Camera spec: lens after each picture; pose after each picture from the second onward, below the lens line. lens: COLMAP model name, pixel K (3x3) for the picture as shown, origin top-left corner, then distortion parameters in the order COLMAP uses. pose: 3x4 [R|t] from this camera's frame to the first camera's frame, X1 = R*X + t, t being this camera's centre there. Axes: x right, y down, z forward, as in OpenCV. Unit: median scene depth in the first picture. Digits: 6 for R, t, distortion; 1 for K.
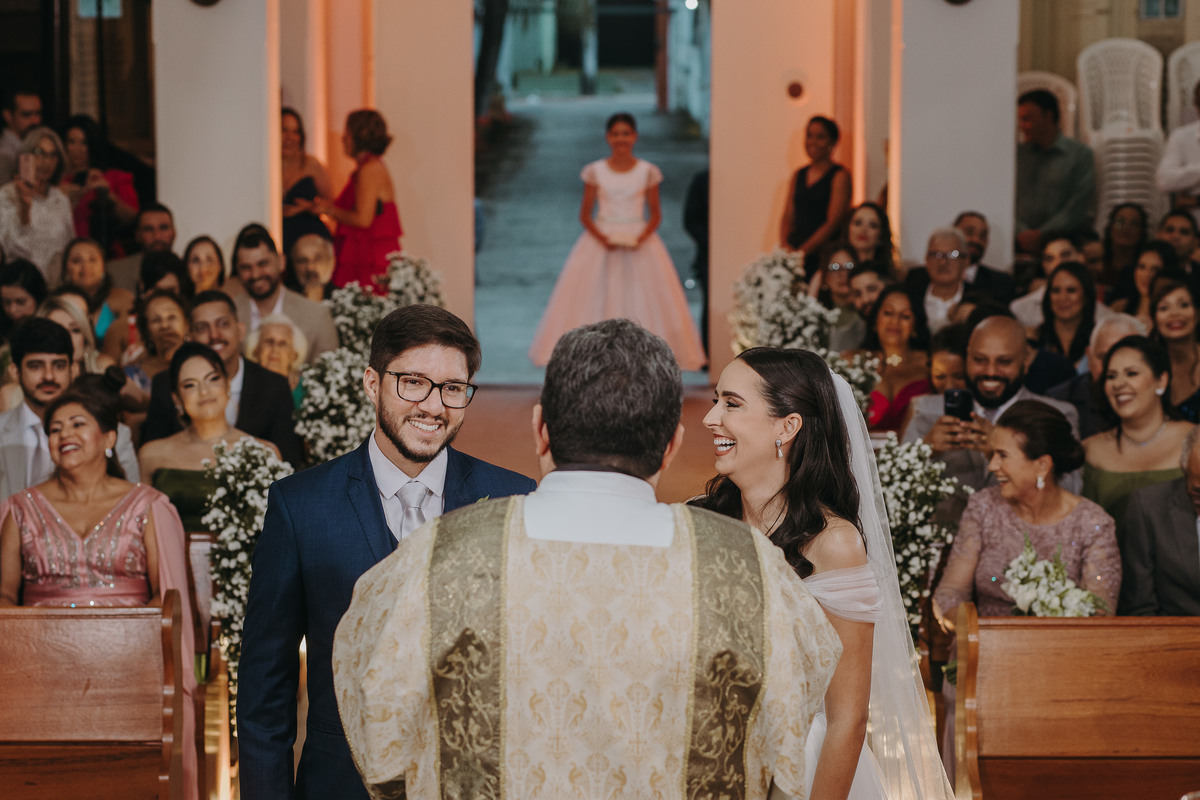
lens RADIAL K [[4078.4, 0, 600.0], [0, 4078.4, 400.0], [0, 0, 1]] dist [0.243895, -0.161417]
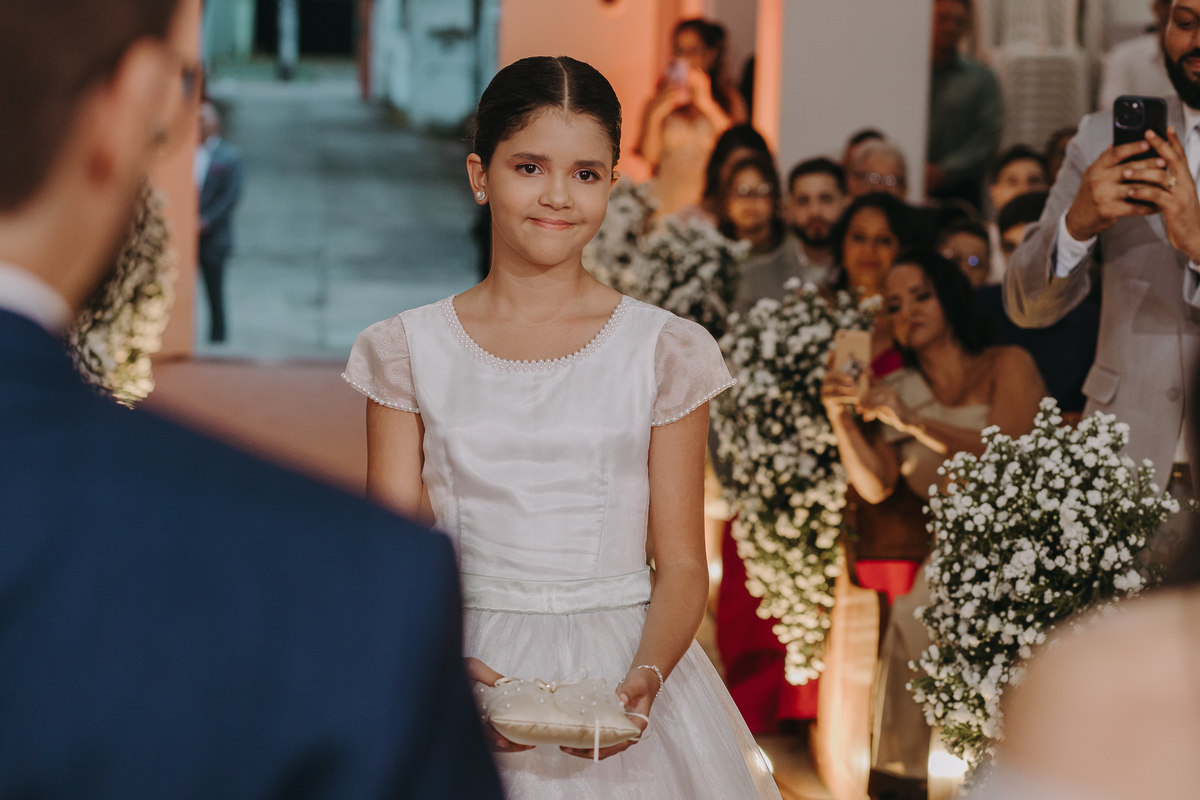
lens RADIAL K [[3151.9, 0, 600.0], [0, 3151.9, 400.0], [0, 0, 1]] dist [0.046197, -0.065917]
pose [[0.992698, 0.019702, 0.119009, -0.033871], [-0.018814, 0.999786, -0.008583, 0.011241], [-0.119152, 0.006281, 0.992856, 0.514927]]
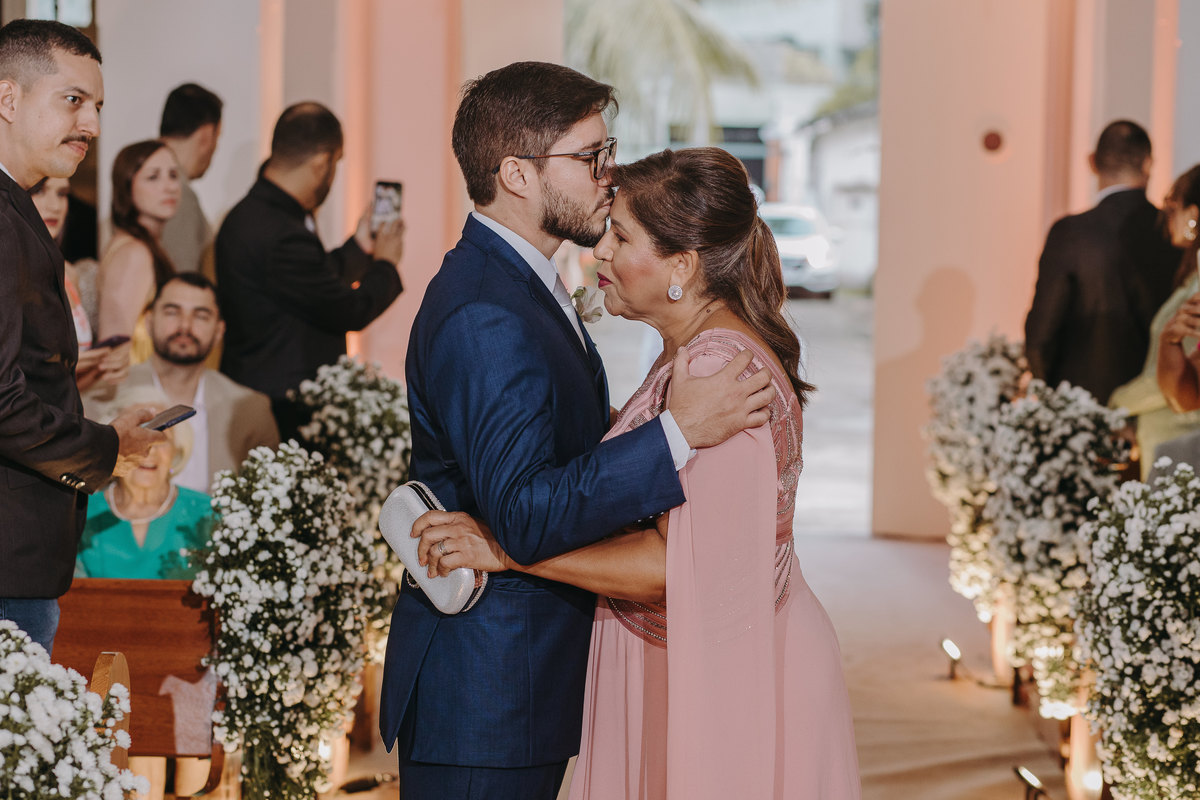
lens RADIAL K [[3016.4, 0, 582.2], [0, 3016.4, 401.1], [0, 0, 1]] dist [-0.002905, 0.244896]
pose [[0.999262, 0.017283, -0.034292, -0.009500], [-0.019084, 0.998416, -0.052926, 0.002845], [0.033323, 0.053541, 0.998009, 0.595502]]
